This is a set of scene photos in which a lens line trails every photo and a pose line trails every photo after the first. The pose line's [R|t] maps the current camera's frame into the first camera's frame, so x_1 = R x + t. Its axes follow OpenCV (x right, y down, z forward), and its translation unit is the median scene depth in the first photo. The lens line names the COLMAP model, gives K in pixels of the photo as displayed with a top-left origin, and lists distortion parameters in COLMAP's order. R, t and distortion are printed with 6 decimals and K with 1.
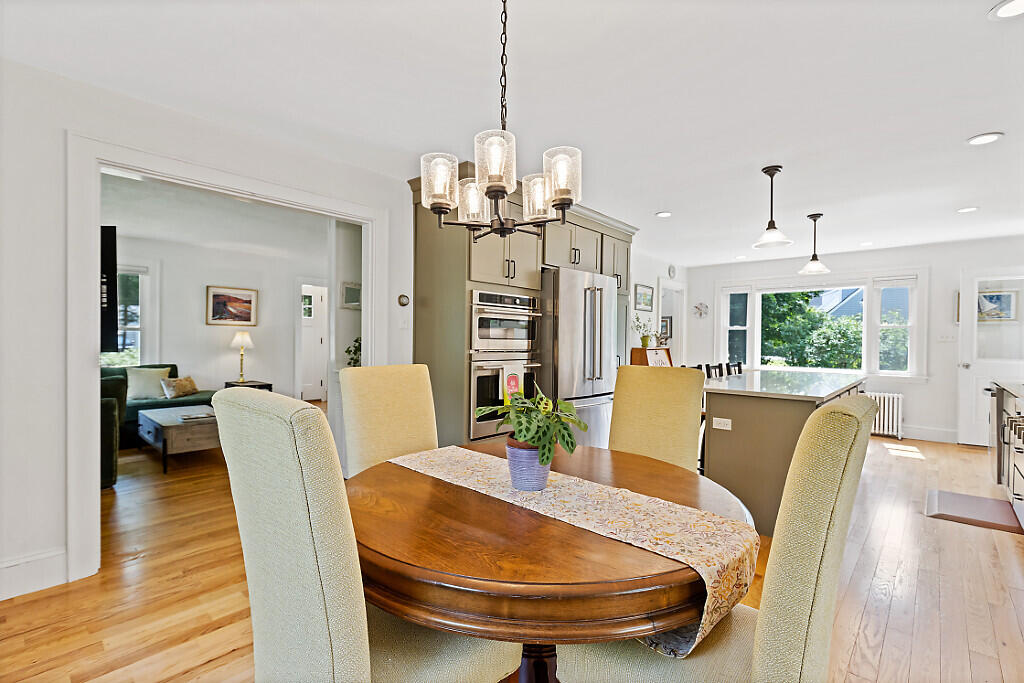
lens RADIAL K [[462.0, 0, 508.1], [0, 462.0, 345.5], [0, 0, 1]] dist [-0.000285, -0.000897]
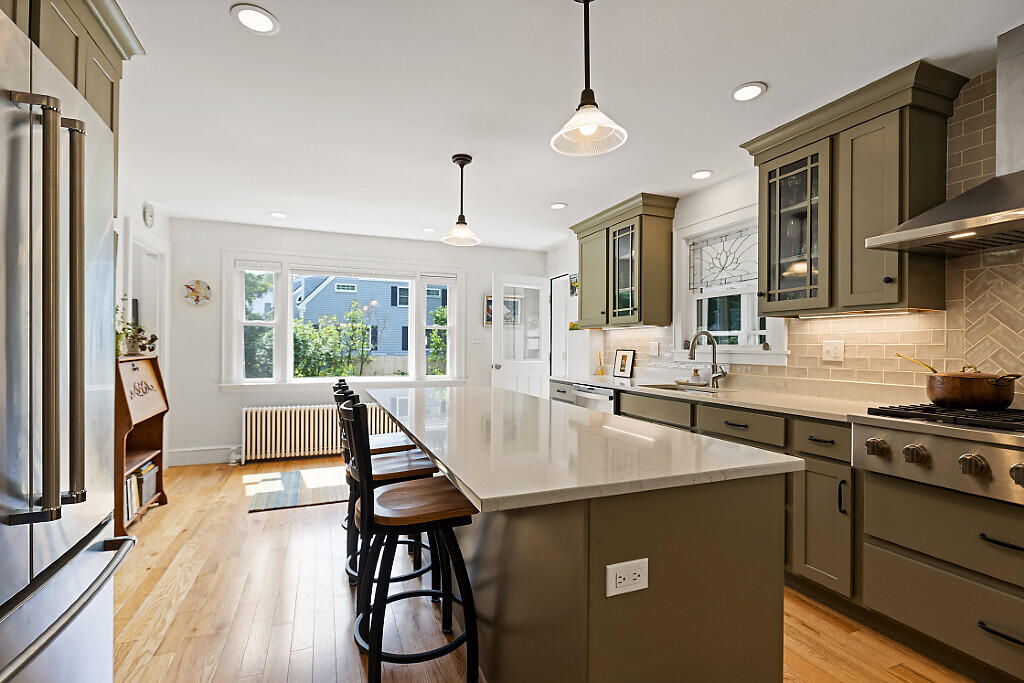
lens RADIAL K [[462.0, 0, 508.1], [0, 462.0, 345.5], [0, 0, 1]] dist [-0.000285, -0.000897]
pose [[0.420075, -0.006353, 0.907467, 0.053934], [0.011288, 0.999935, 0.001775, -0.004321], [-0.907419, 0.009497, 0.420120, 0.483396]]
